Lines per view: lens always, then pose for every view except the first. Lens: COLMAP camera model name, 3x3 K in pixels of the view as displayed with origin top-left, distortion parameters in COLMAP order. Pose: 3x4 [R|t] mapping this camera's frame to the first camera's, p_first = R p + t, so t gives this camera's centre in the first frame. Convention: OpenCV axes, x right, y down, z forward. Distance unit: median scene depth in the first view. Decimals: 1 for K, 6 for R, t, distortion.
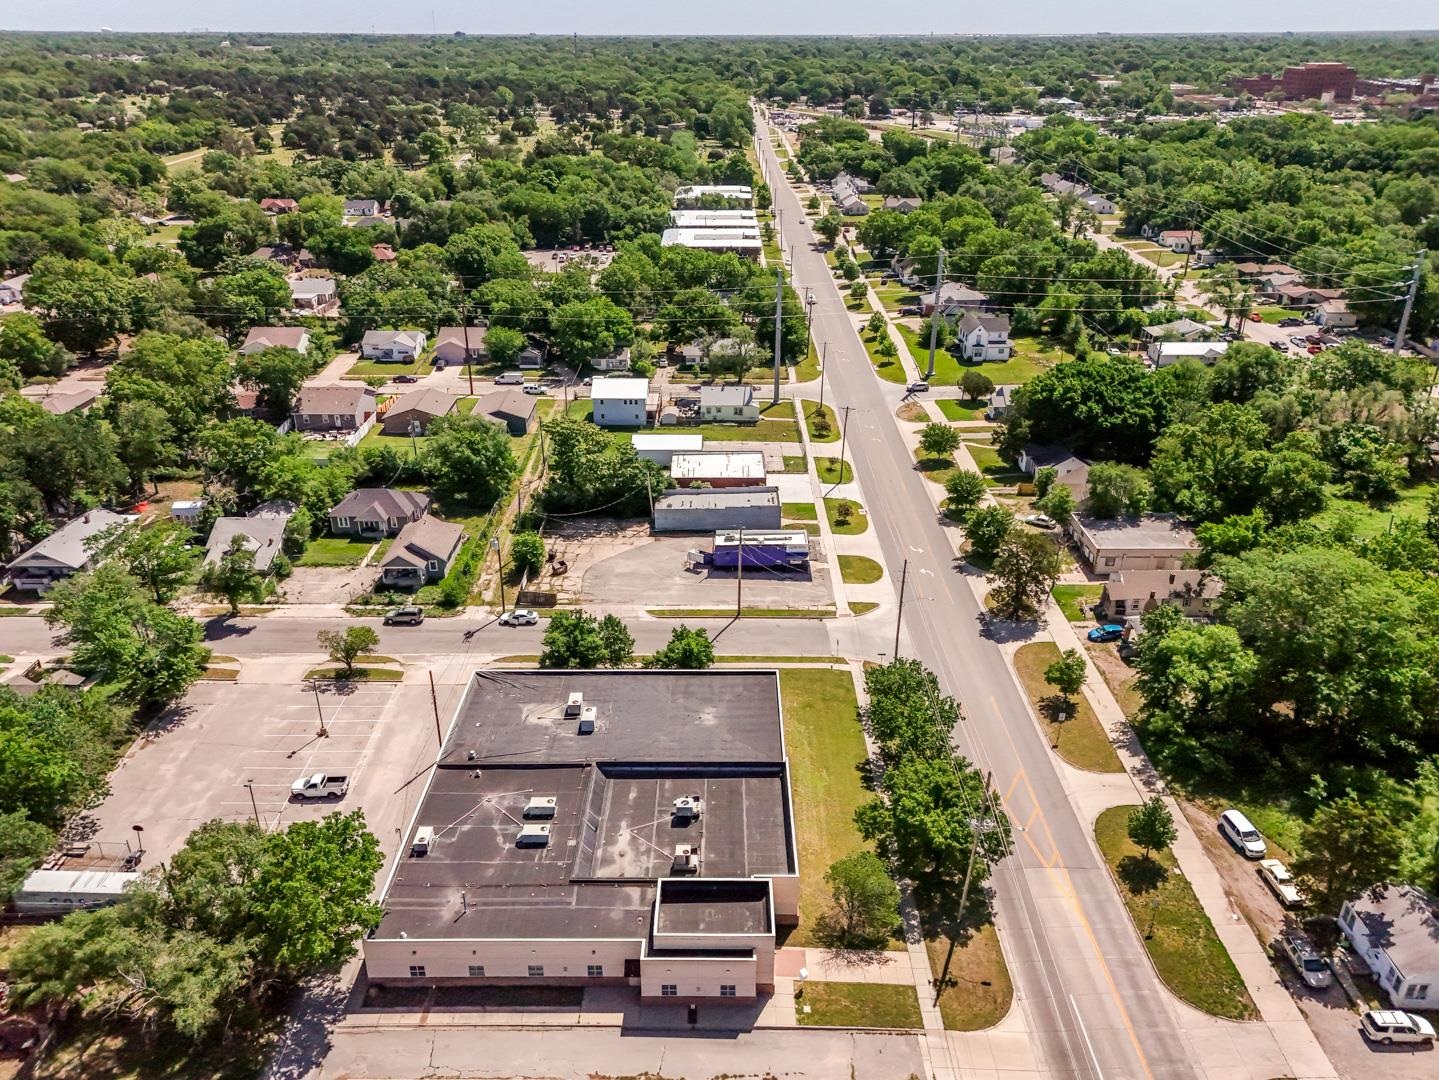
lens RADIAL K [[1045.5, 0, 721.6], [0, 1045.5, 590.1], [0, 0, 1]] dist [0.090922, -0.104439]
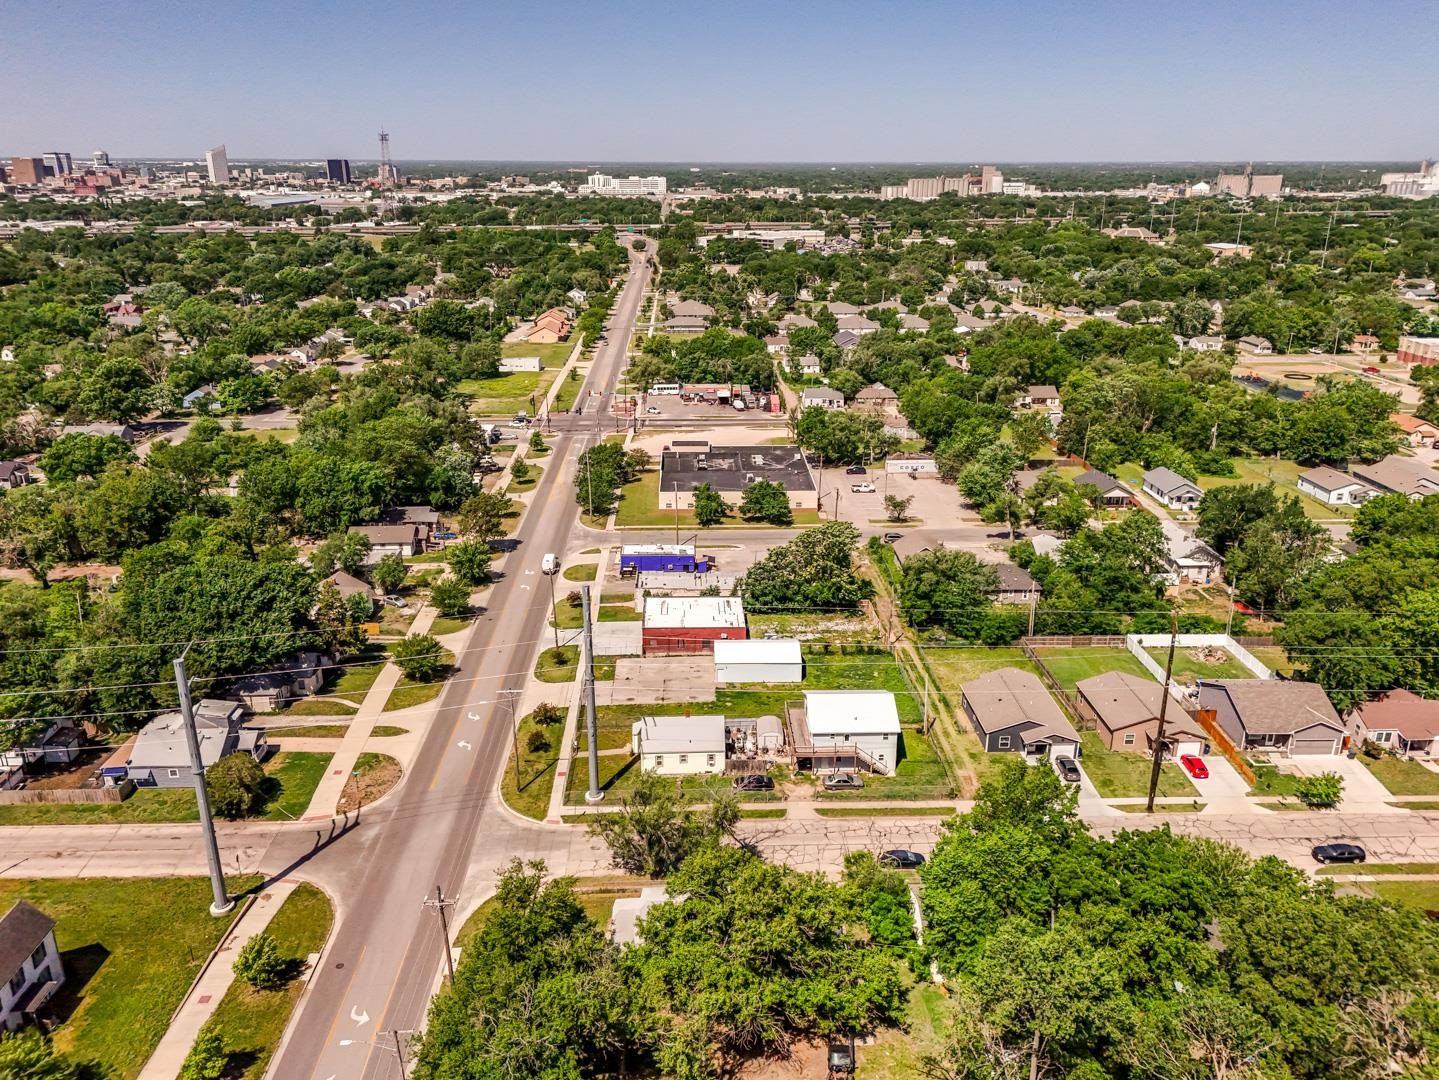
lens RADIAL K [[1058.4, 0, 722.3], [0, 1058.4, 545.3], [0, 0, 1]] dist [0.070680, -0.070038]
pose [[-0.999479, 0.011930, -0.029990, -0.001249], [-0.014134, 0.673563, 0.738995, -0.737688], [0.029016, 0.739034, -0.673043, 1.365639]]
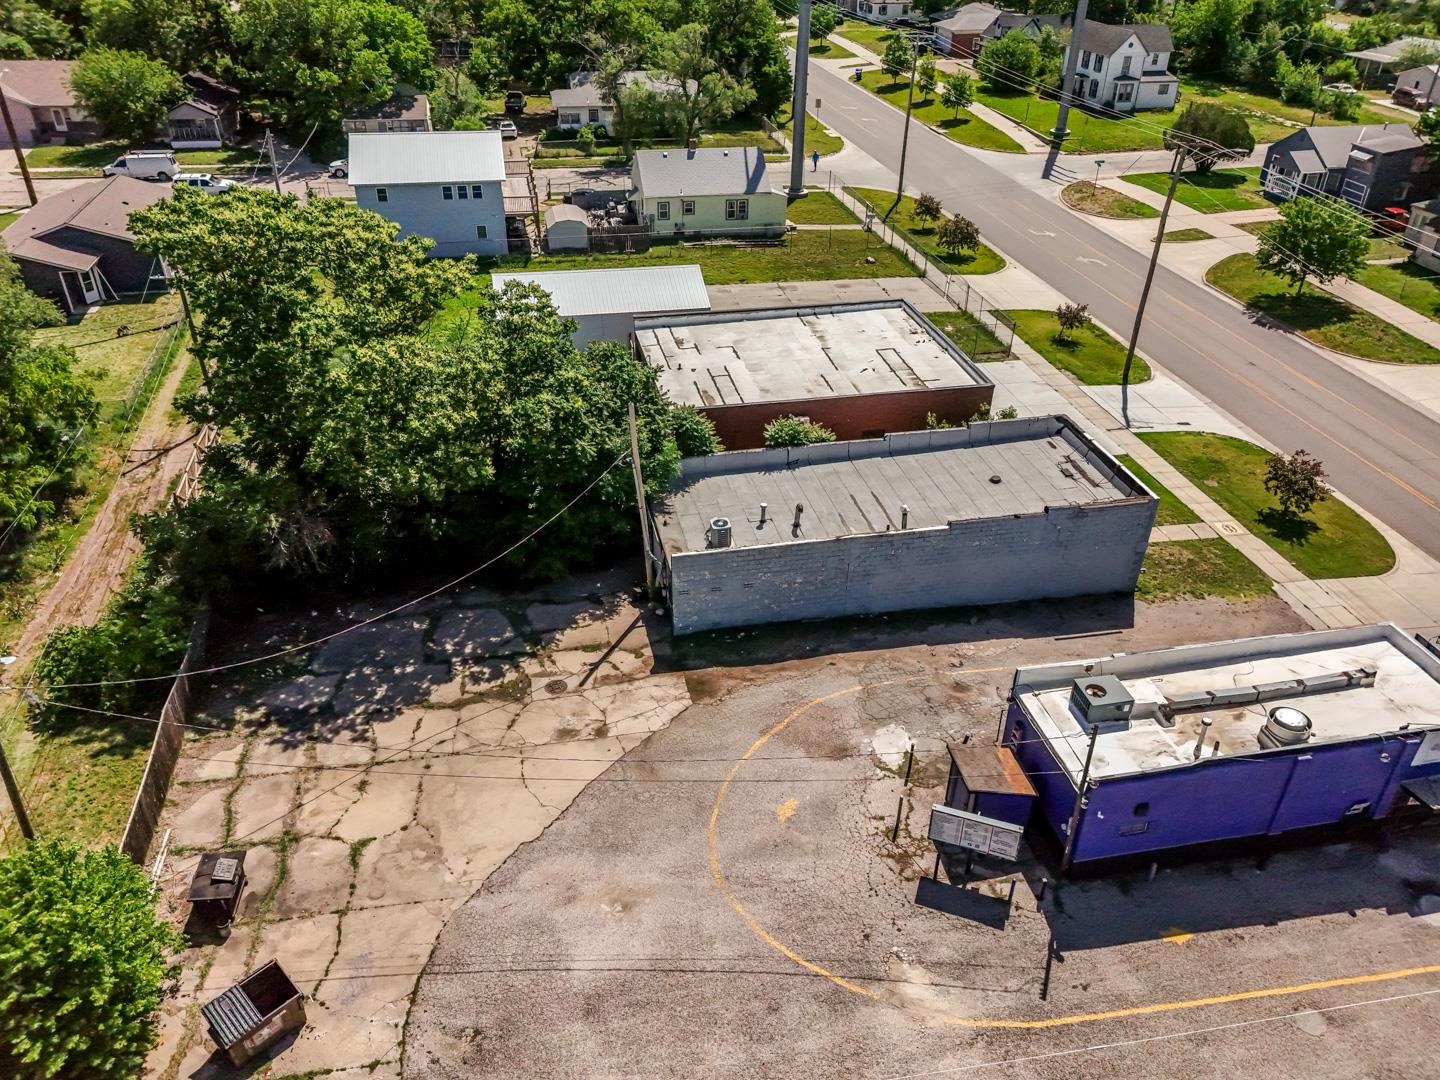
lens RADIAL K [[1059.1, 0, 722.8], [0, 1059.1, 545.3], [0, 0, 1]] dist [0.070680, -0.070038]
pose [[0.979031, -0.097019, 0.179125, -0.075280], [0.082924, 0.992960, 0.084578, -0.078024], [-0.186070, -0.067951, 0.980184, 0.594008]]
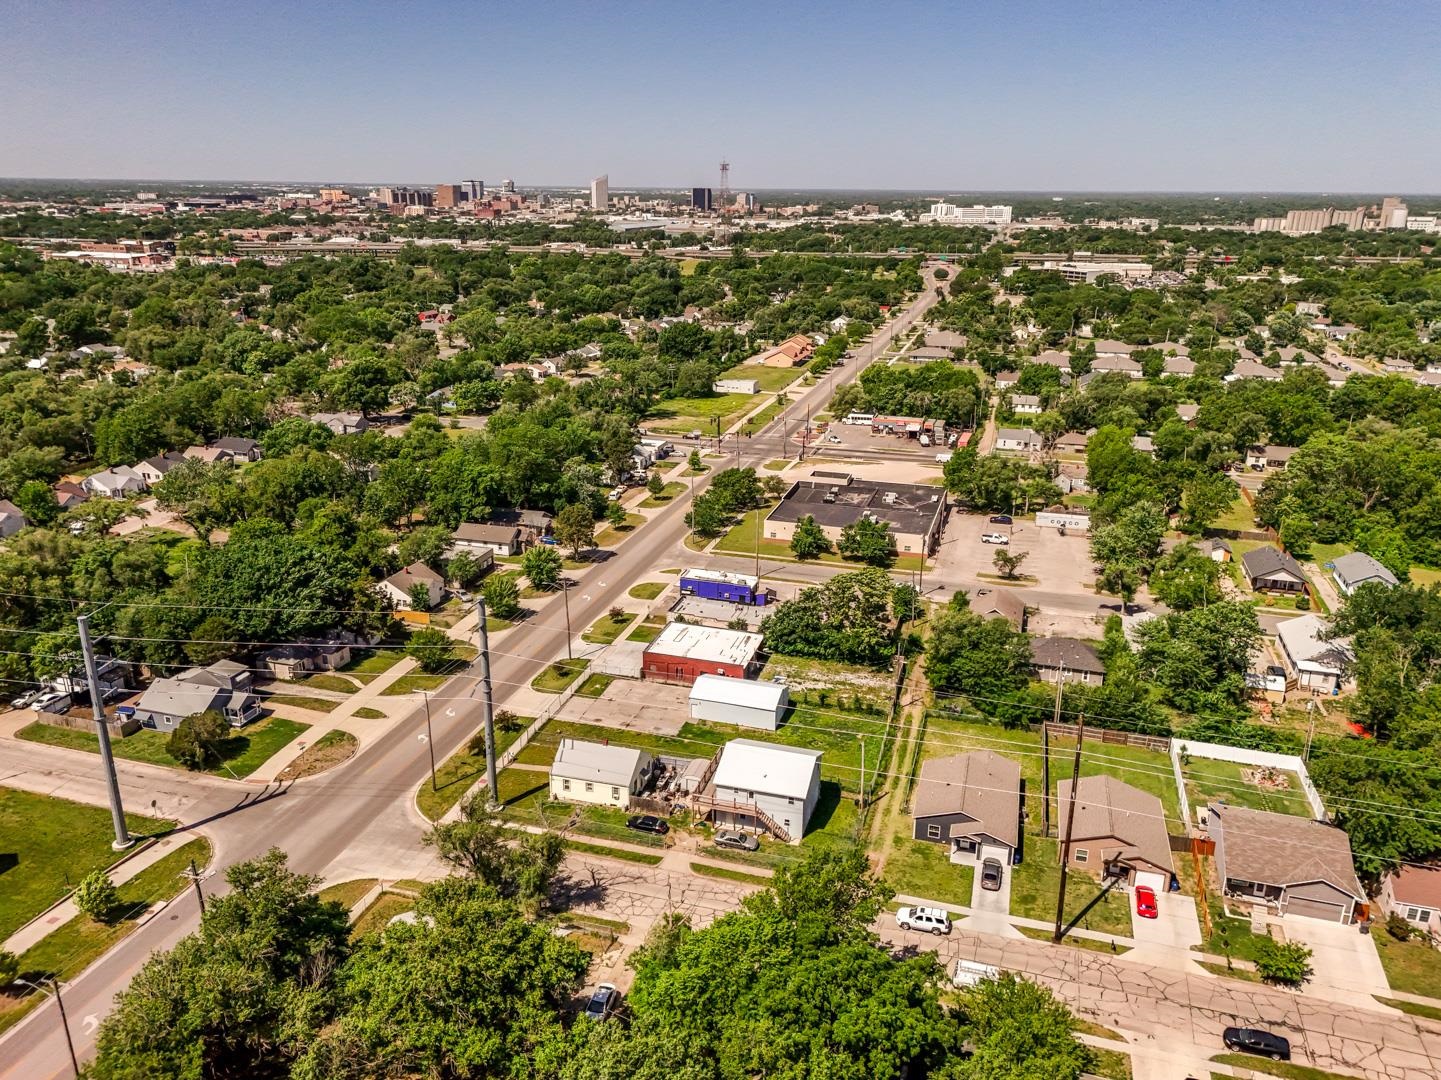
lens RADIAL K [[1059.9, 0, 723.3], [0, 1059.9, 545.3], [0, 0, 1]] dist [0.070680, -0.070038]
pose [[-0.959166, -0.097670, 0.265444, -0.219641], [0.124274, 0.697517, 0.705709, -0.712682], [-0.254078, 0.709881, -0.656897, 1.322685]]
